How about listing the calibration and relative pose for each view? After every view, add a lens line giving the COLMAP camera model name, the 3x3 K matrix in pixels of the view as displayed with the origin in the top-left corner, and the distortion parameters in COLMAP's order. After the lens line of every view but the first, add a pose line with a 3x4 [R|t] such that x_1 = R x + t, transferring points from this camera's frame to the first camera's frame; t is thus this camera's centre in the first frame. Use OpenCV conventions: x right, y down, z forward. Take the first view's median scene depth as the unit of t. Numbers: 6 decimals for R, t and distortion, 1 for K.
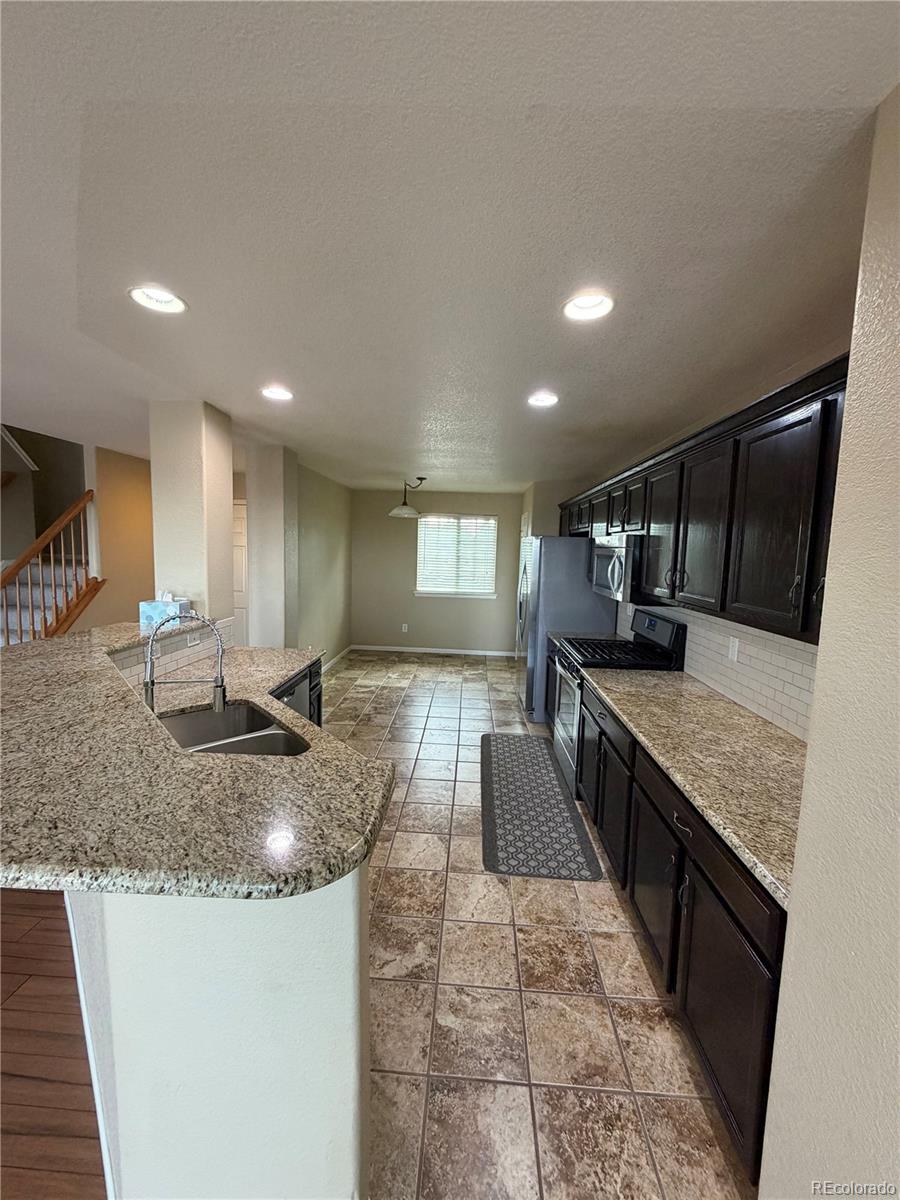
lens RADIAL K [[479.5, 0, 450.9], [0, 479.5, 595.1], [0, 0, 1]] dist [0.000881, 0.000400]
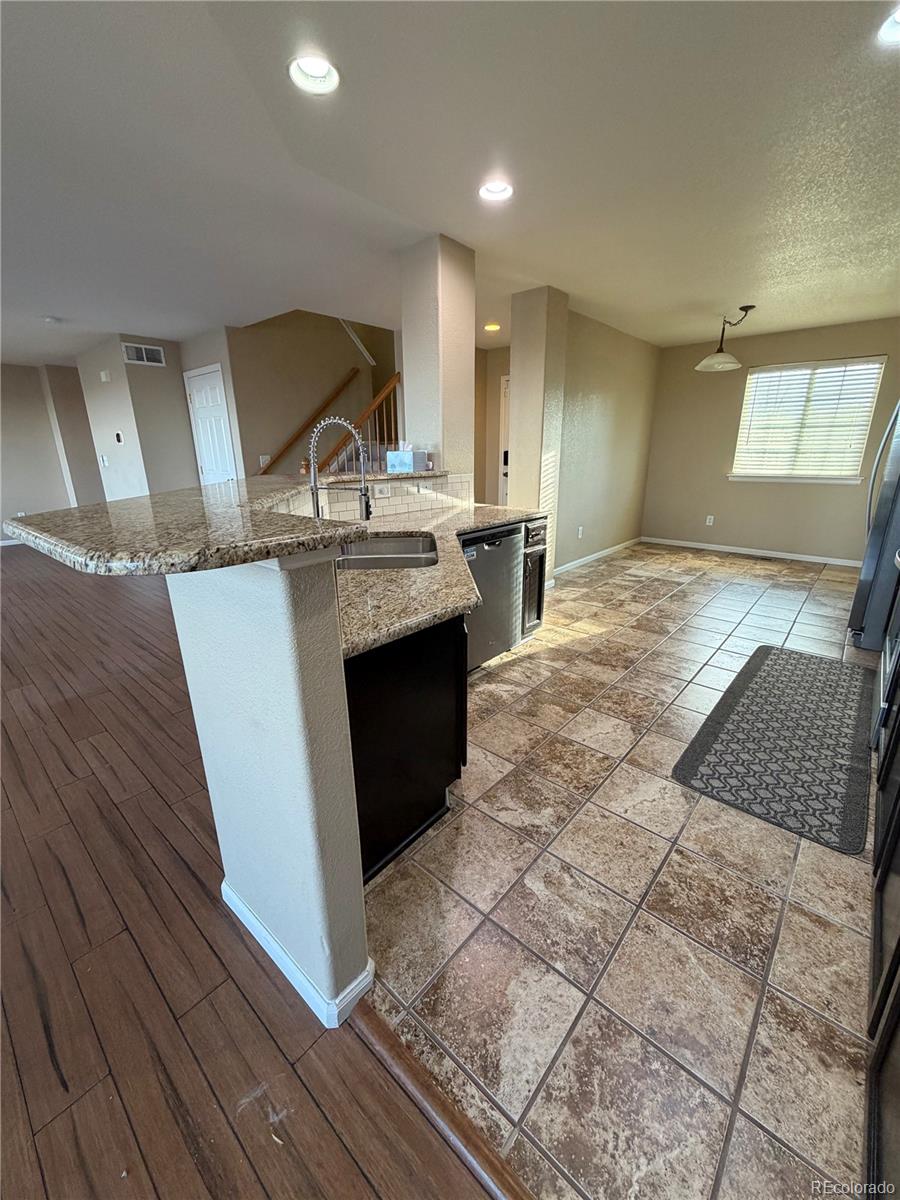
lens RADIAL K [[479.5, 0, 449.6], [0, 479.5, 597.1], [0, 0, 1]] dist [0.000881, 0.000400]
pose [[0.783612, 0.148232, -0.603307, 0.257477], [-0.028767, 0.978733, 0.203110, 0.155208], [0.620585, -0.141804, 0.771211, 0.238770]]
